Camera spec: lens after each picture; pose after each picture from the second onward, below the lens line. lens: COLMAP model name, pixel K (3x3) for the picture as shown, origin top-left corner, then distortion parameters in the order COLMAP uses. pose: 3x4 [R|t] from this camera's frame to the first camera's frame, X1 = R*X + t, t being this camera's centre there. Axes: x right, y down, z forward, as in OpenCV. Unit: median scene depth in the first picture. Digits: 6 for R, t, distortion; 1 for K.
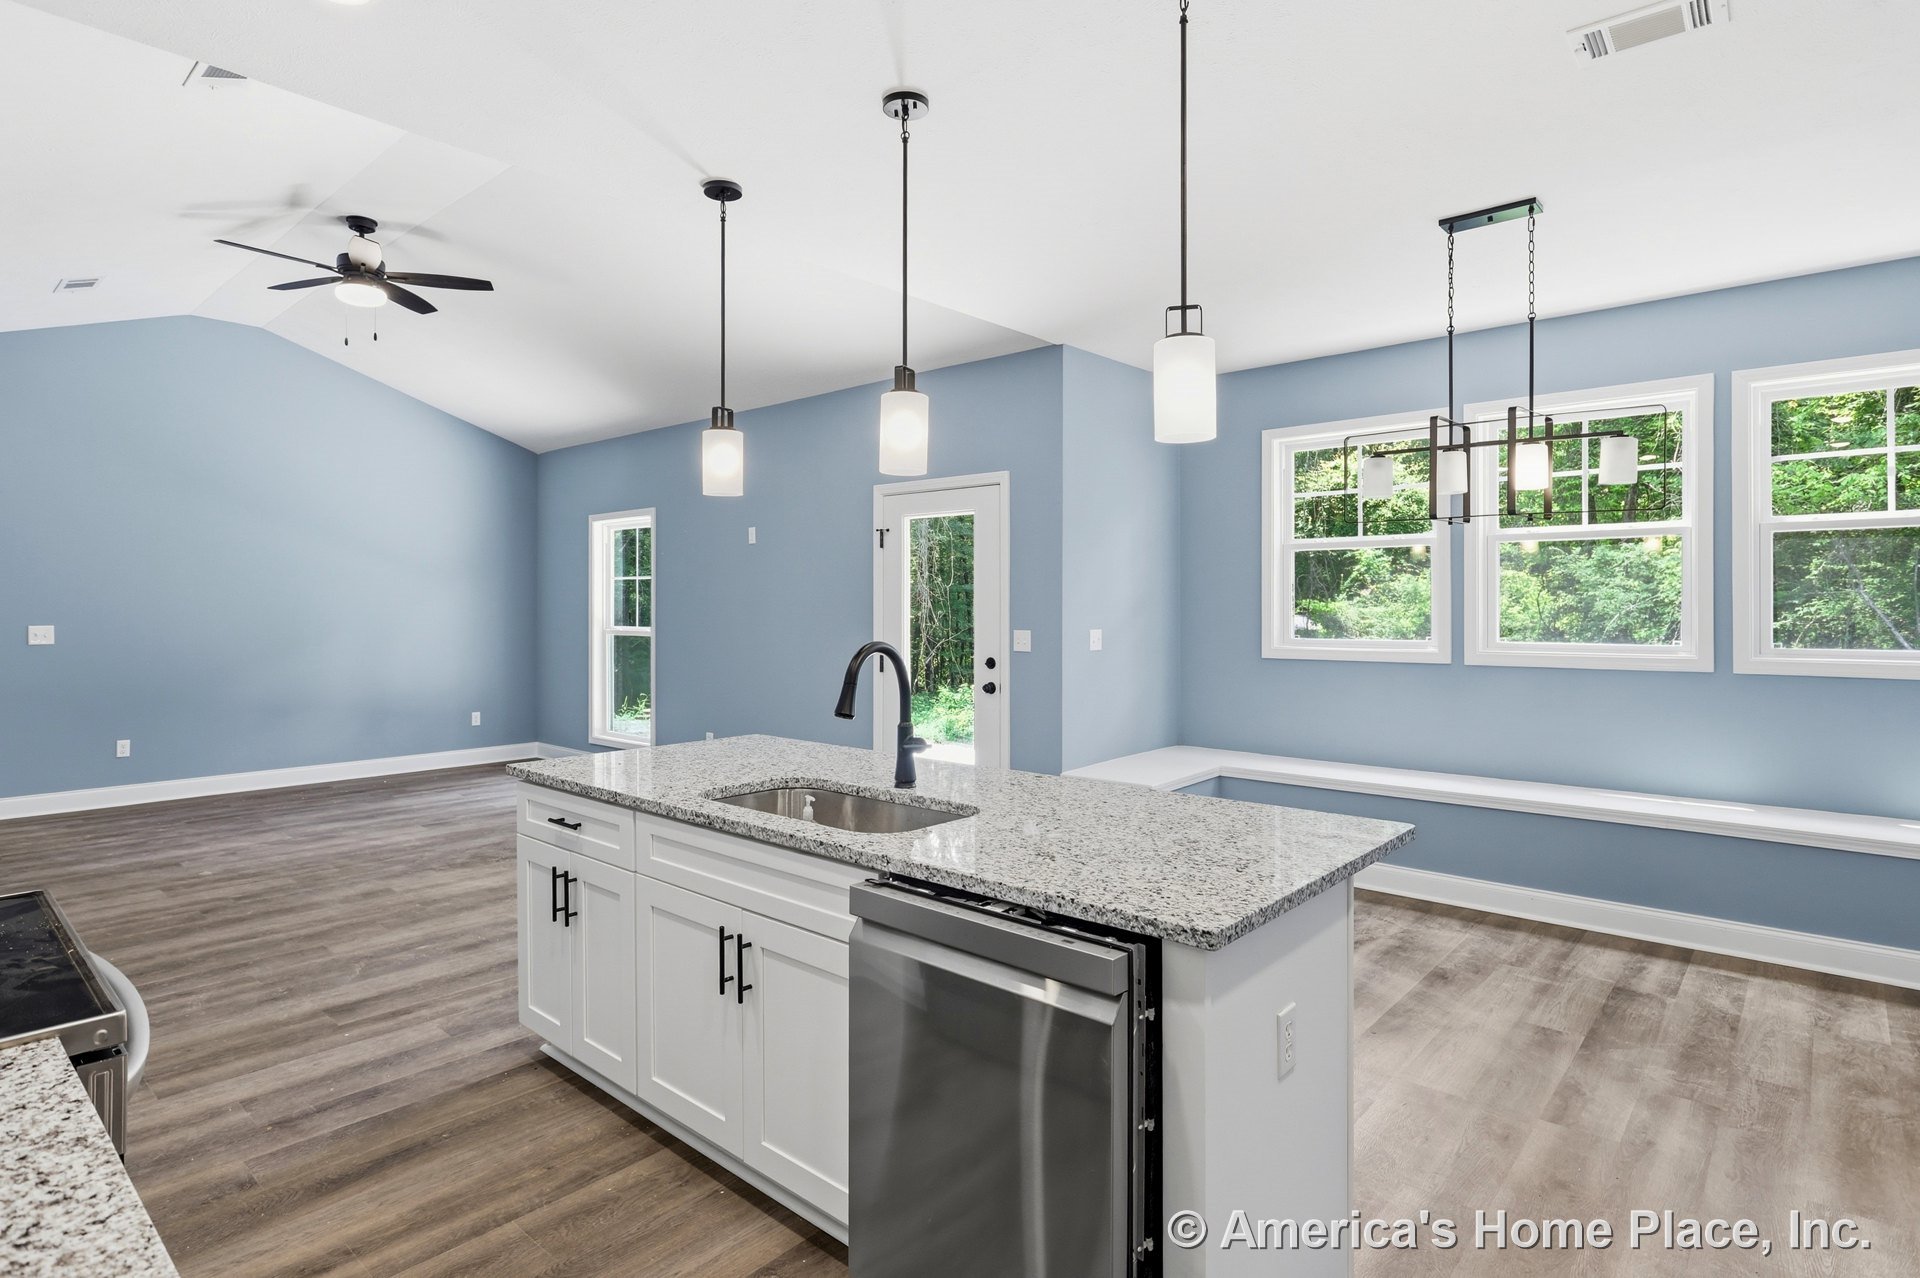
lens RADIAL K [[989.0, 0, 937.3], [0, 989.0, 600.9], [0, 0, 1]] dist [-0.005732, -0.000781]
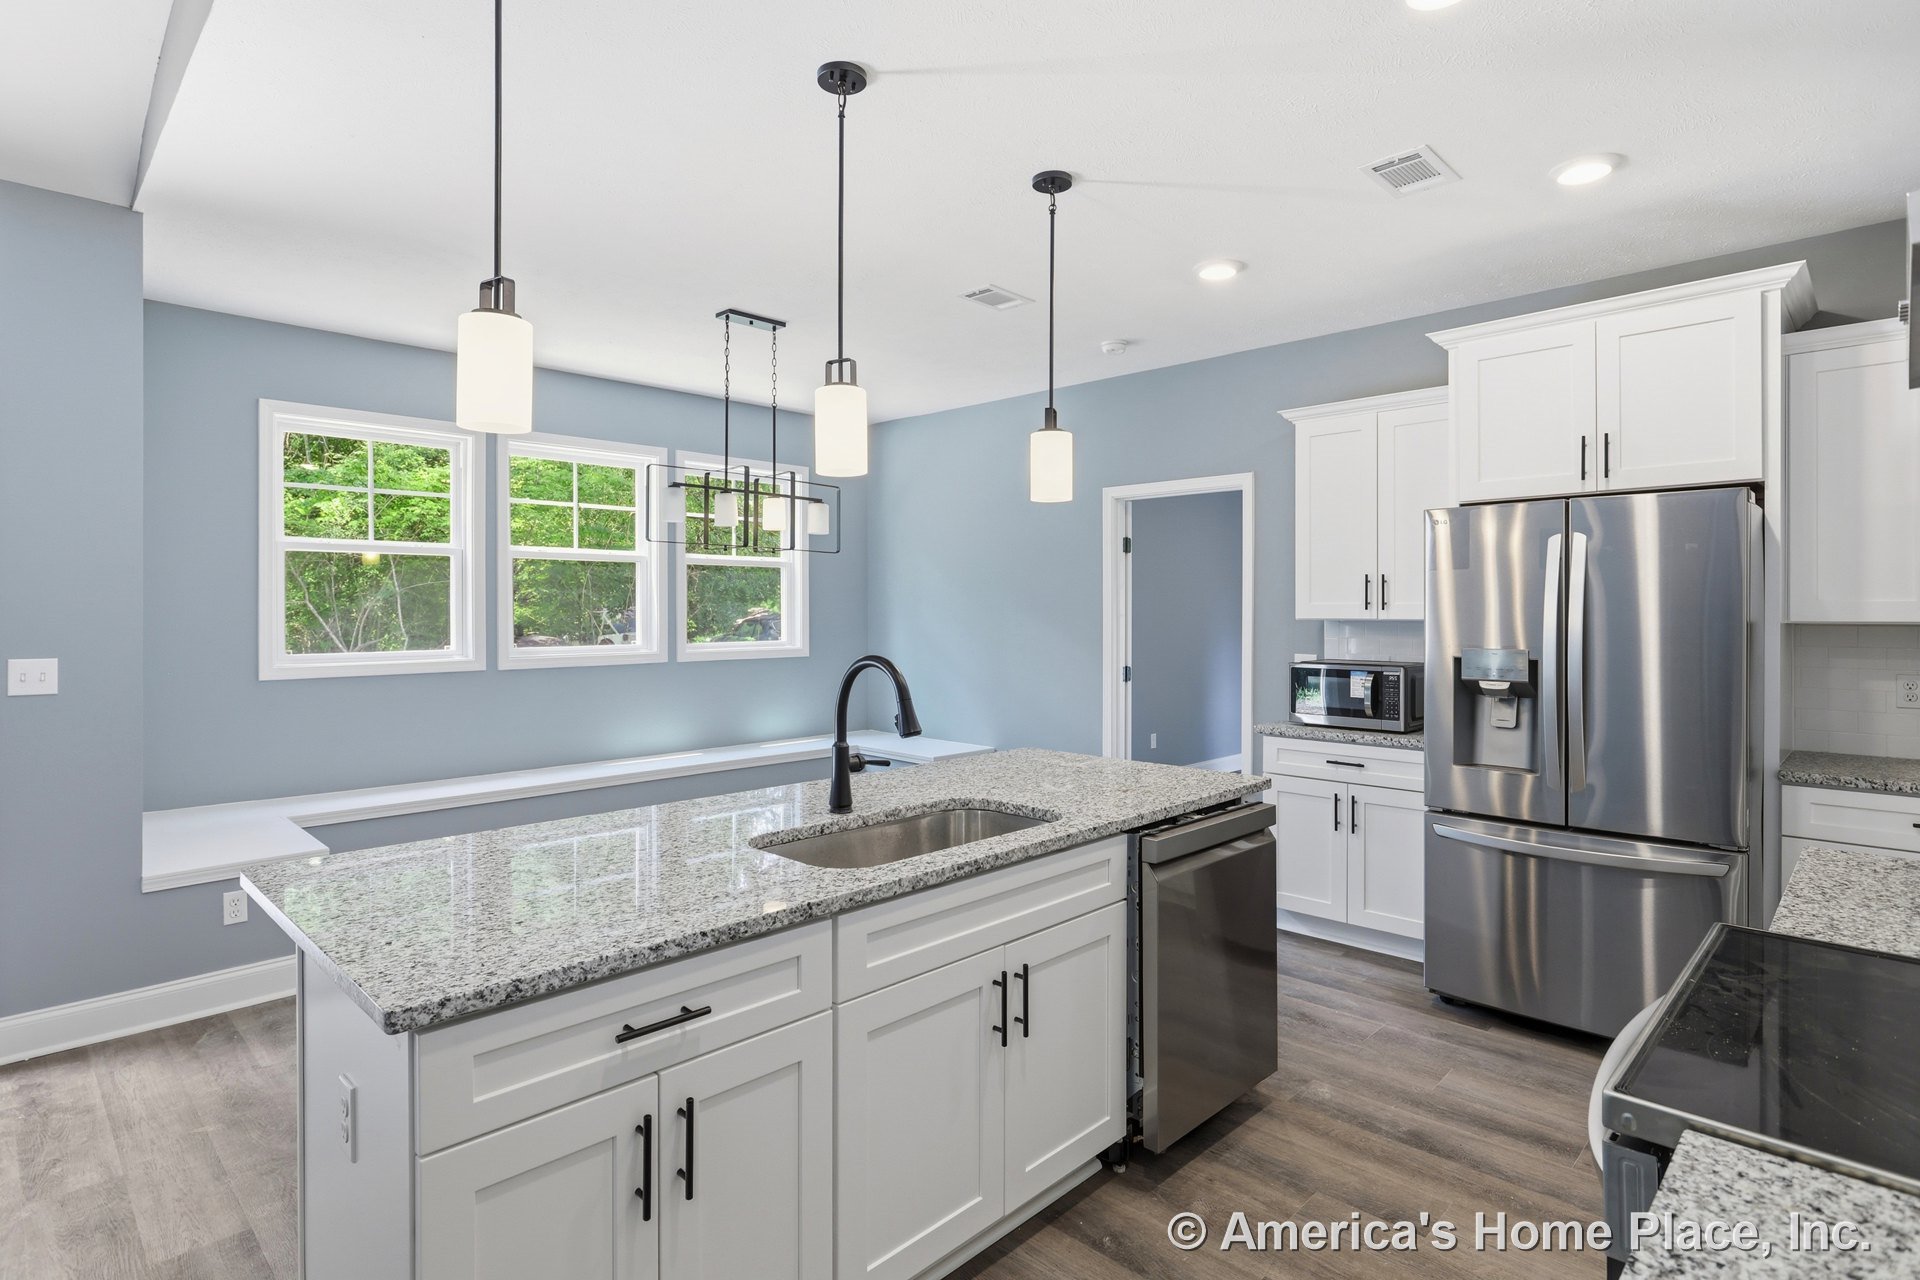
lens RADIAL K [[977.6, 0, 963.3], [0, 977.6, 619.3], [0, 0, 1]] dist [-0.012157, 0.001897]
pose [[0.032757, -0.006076, 0.999445, -0.610797], [-0.002480, 0.999978, 0.006161, 0.001714], [-0.999460, -0.002680, 0.032741, 0.557799]]
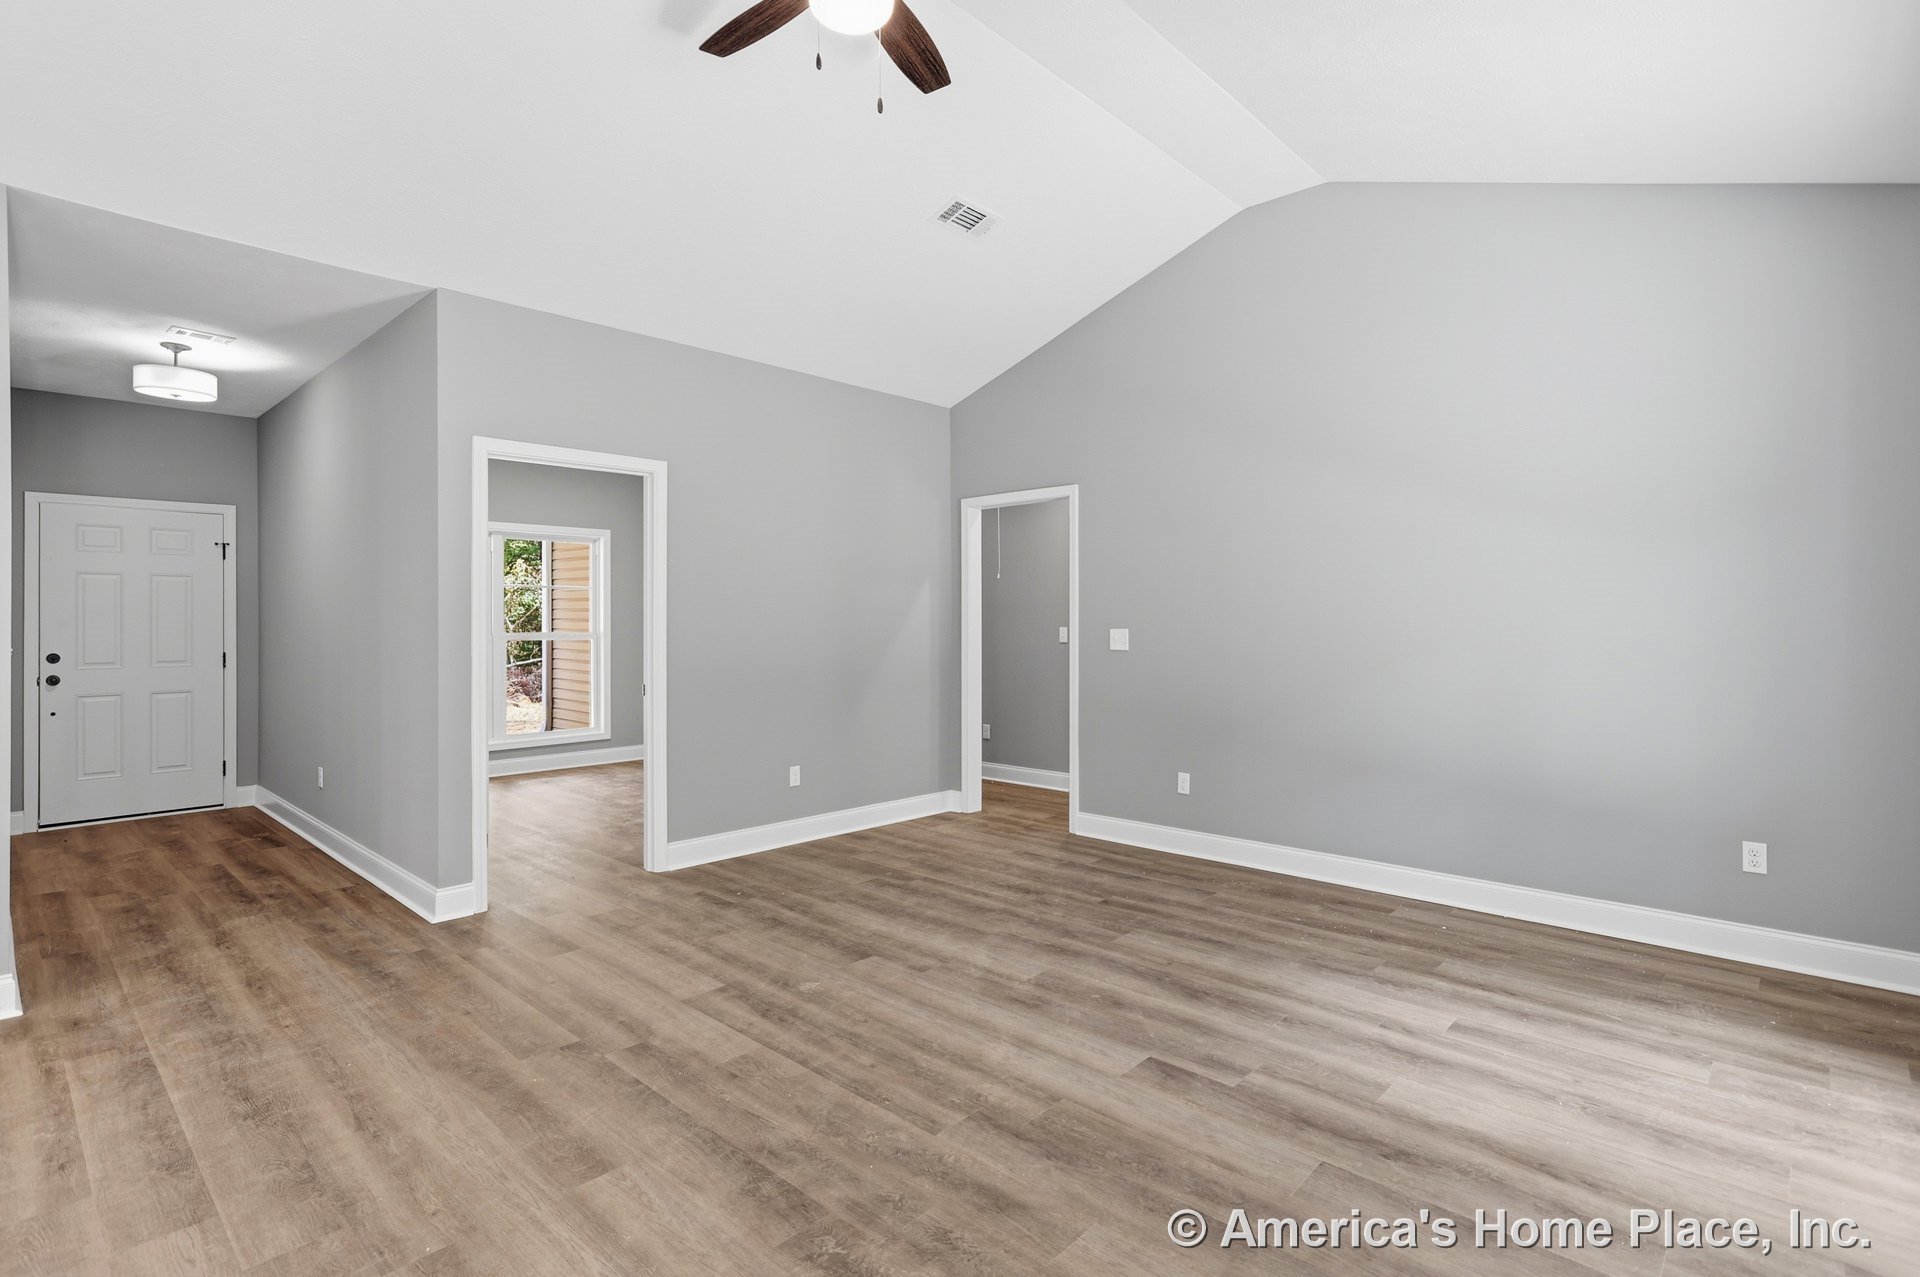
lens RADIAL K [[918.8, 0, 962.9], [0, 918.8, 632.5], [0, 0, 1]] dist [-0.008566, 0.004241]
pose [[-0.009950, 0.011571, -0.999884, -0.131397], [0.006425, 0.999913, 0.011508, 0.029047], [0.999930, -0.006310, -0.010023, 1.383540]]
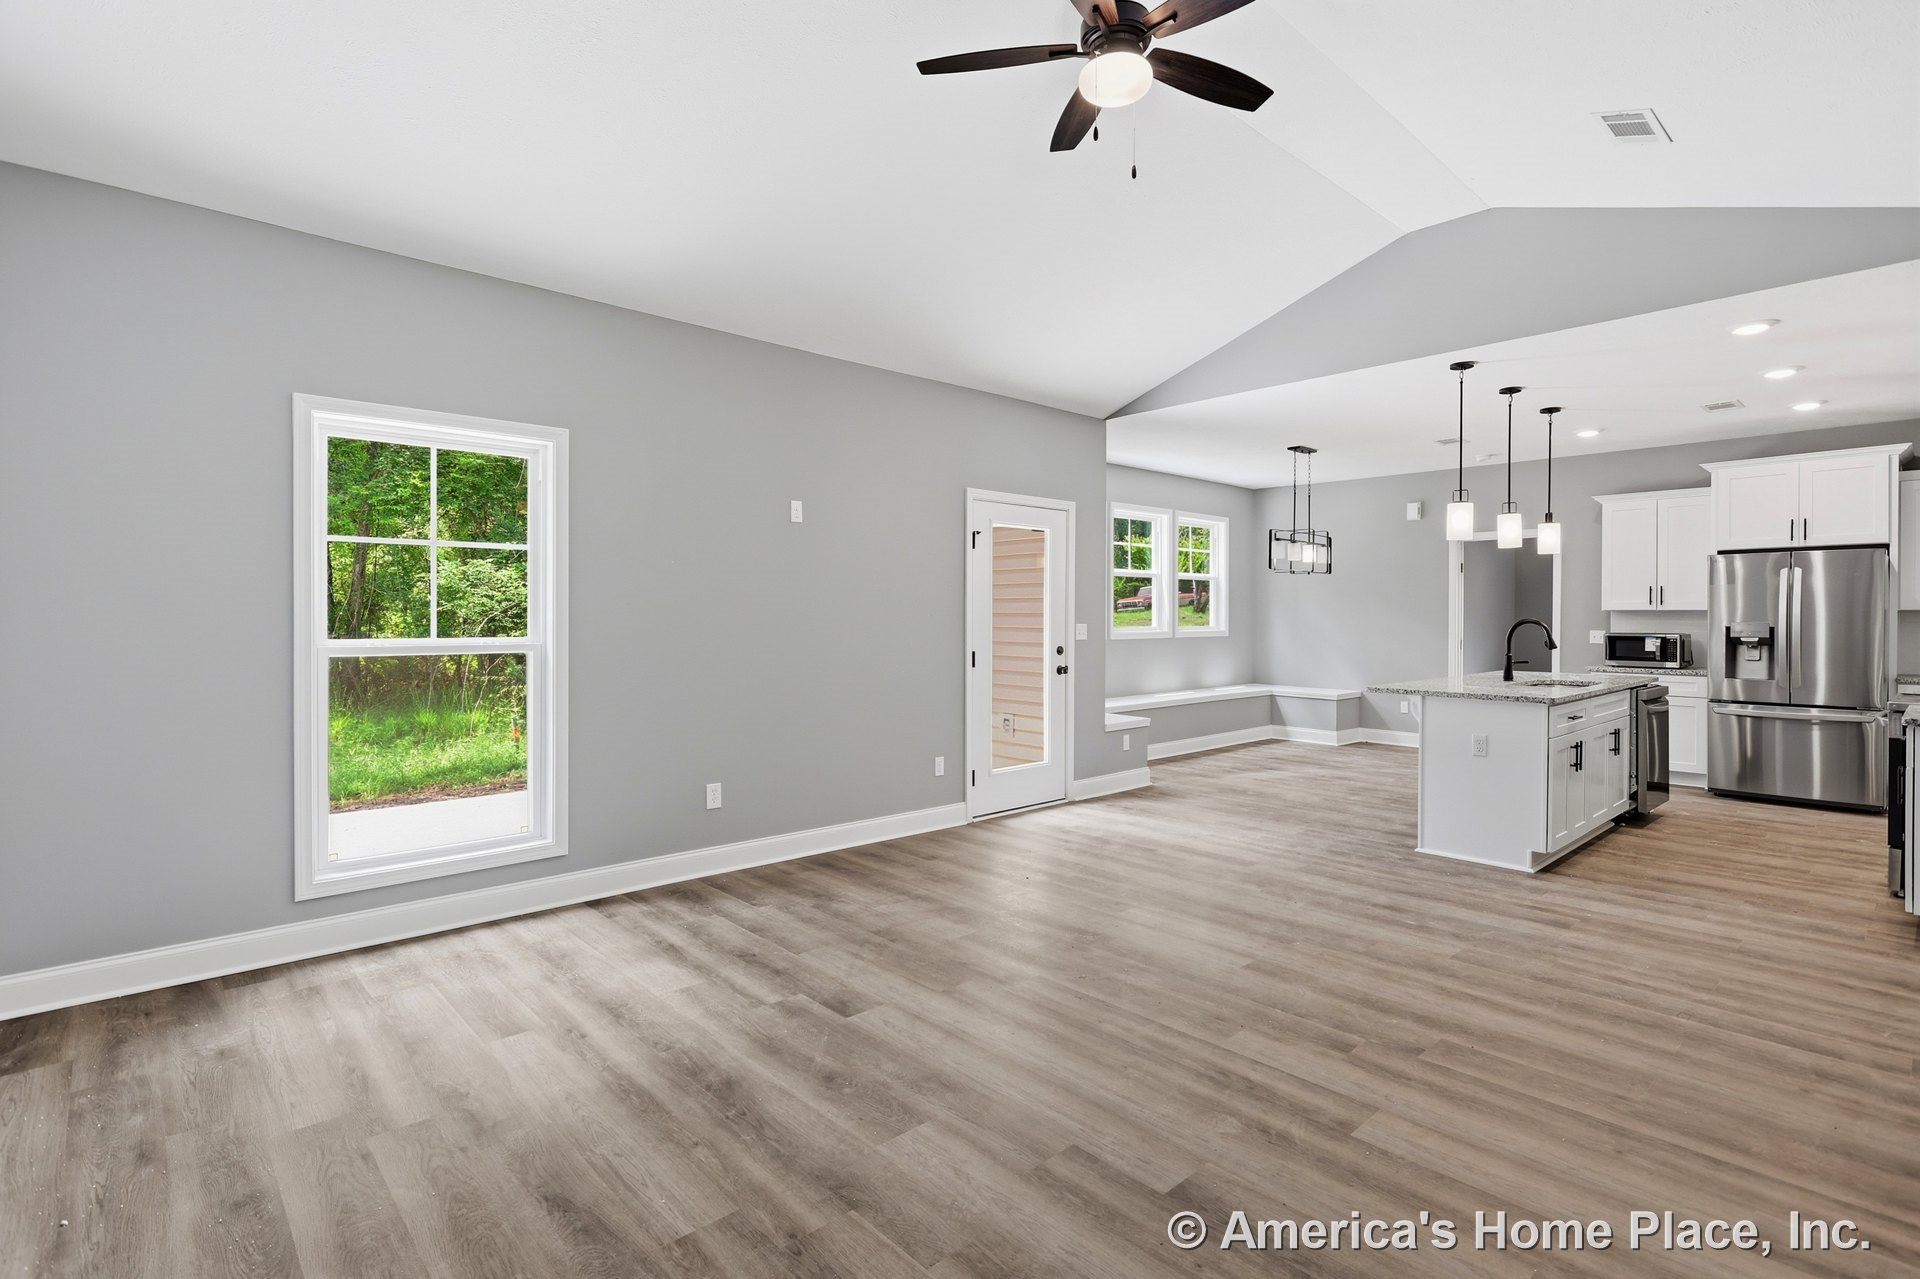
lens RADIAL K [[918.8, 0, 951.3], [0, 918.8, 621.8], [0, 0, 1]] dist [-0.008566, 0.004241]
pose [[0.099862, -0.005425, 0.994987, -1.502286], [-0.005069, 0.999969, 0.005961, 0.026620], [-0.994988, -0.005639, 0.099831, 1.357140]]
